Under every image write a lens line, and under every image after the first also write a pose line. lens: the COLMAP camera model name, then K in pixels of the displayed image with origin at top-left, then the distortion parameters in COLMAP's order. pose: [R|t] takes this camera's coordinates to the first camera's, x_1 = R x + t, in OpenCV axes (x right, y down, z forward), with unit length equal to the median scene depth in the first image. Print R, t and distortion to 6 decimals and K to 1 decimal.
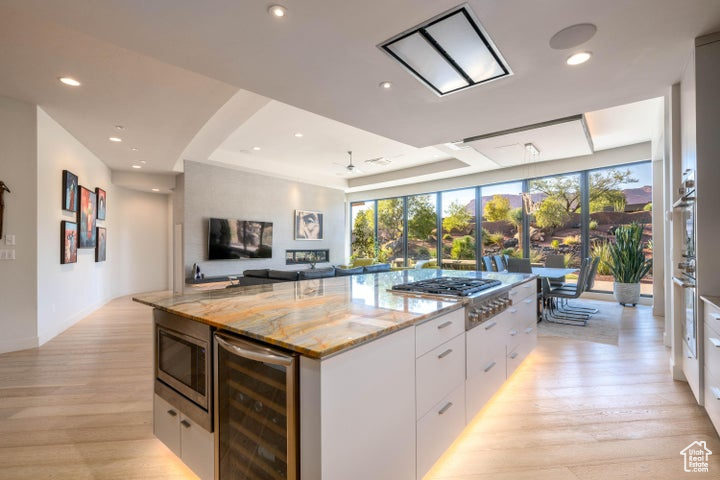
lens RADIAL K [[320.7, 0, 363.8], [0, 320.7, 241.2], [0, 0, 1]] dist [-0.001739, 0.000755]
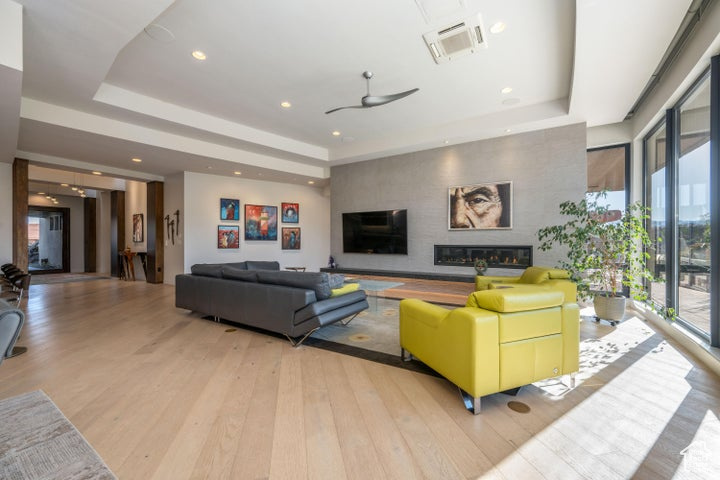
lens RADIAL K [[286.4, 0, 361.3], [0, 286.4, 240.0], [0, 0, 1]] dist [0.003641, 0.000324]
pose [[0.119694, 0.000562, -0.992811, 0.646930], [0.007385, 0.999972, 0.001456, 0.023132], [0.992783, -0.007506, 0.119686, 1.285088]]
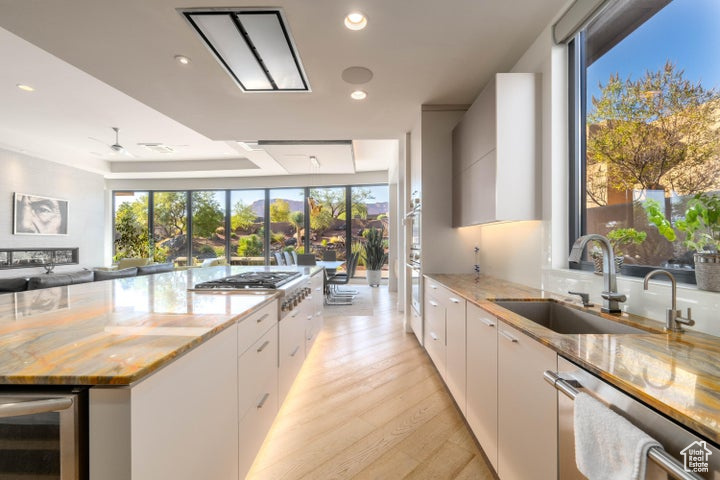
lens RADIAL K [[299.0, 0, 359.2], [0, 299.0, 241.1], [0, 0, 1]] dist [-0.006732, 0.000748]
pose [[0.789715, 0.007158, 0.613432, -0.023951], [-0.009250, 0.999957, 0.000241, 0.005445], [-0.613404, -0.005865, 0.789748, 0.023963]]
